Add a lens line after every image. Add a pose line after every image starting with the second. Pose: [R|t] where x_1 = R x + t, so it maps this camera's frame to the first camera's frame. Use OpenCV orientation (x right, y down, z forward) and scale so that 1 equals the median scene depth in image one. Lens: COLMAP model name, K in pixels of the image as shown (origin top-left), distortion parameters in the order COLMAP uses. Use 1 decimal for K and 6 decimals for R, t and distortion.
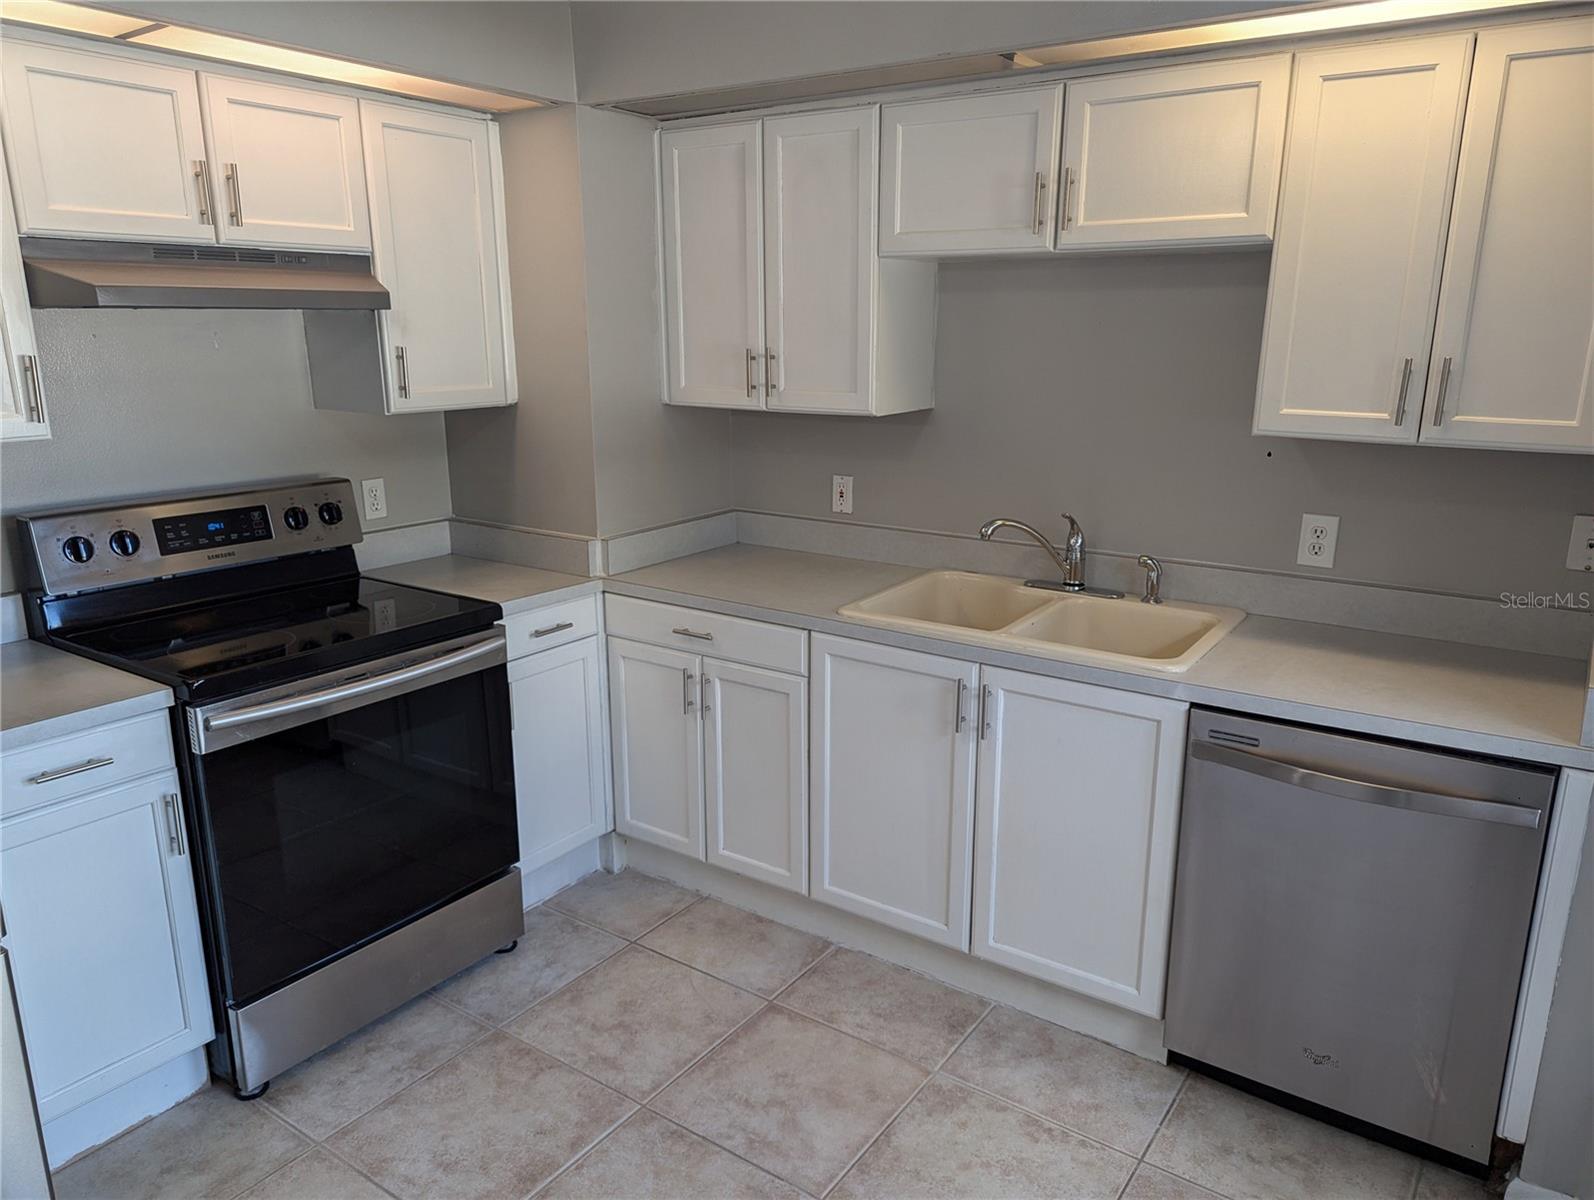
lens RADIAL K [[1125.3, 0, 805.0], [0, 1125.3, 609.7], [0, 0, 1]] dist [0.052865, -0.029289]
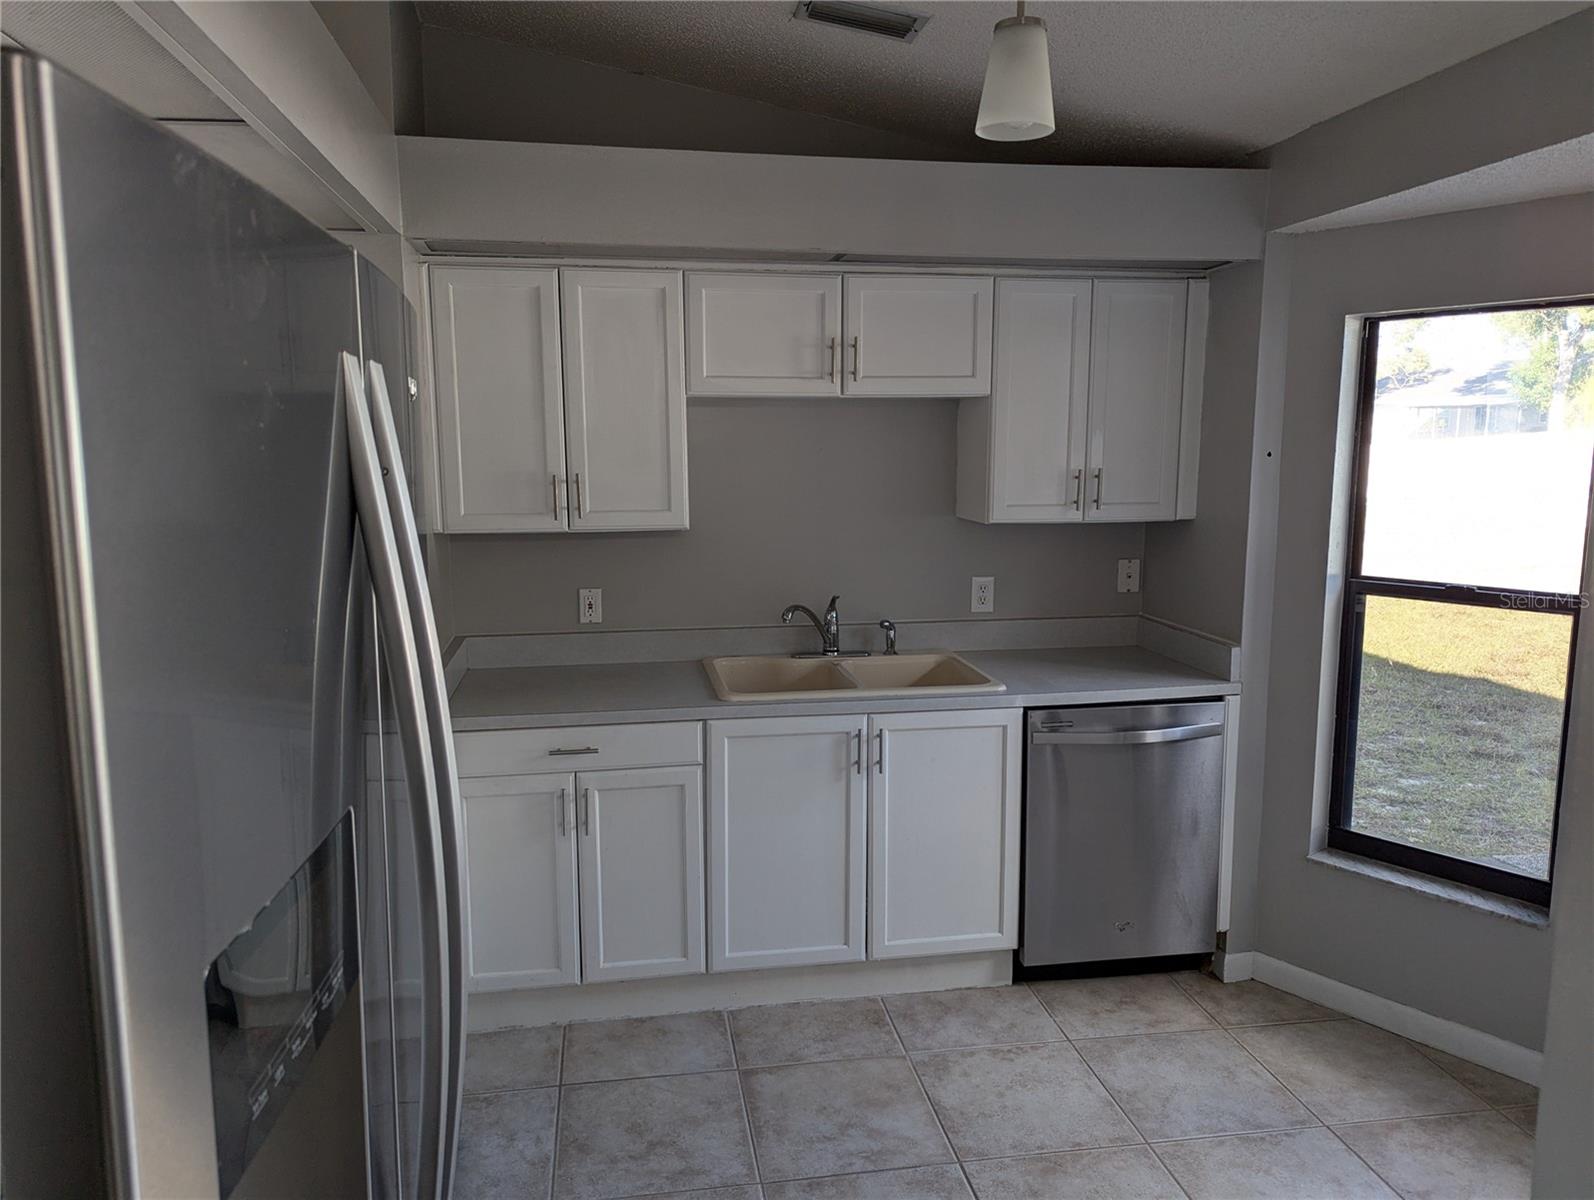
lens RADIAL K [[1125.3, 0, 797.6], [0, 1125.3, 590.5], [0, 0, 1]] dist [0.052865, -0.029289]
pose [[0.718500, -0.098734, 0.688483, -0.701644], [0.178362, 0.982927, -0.045179, -0.042254], [-0.672268, 0.155260, 0.723844, 0.116981]]
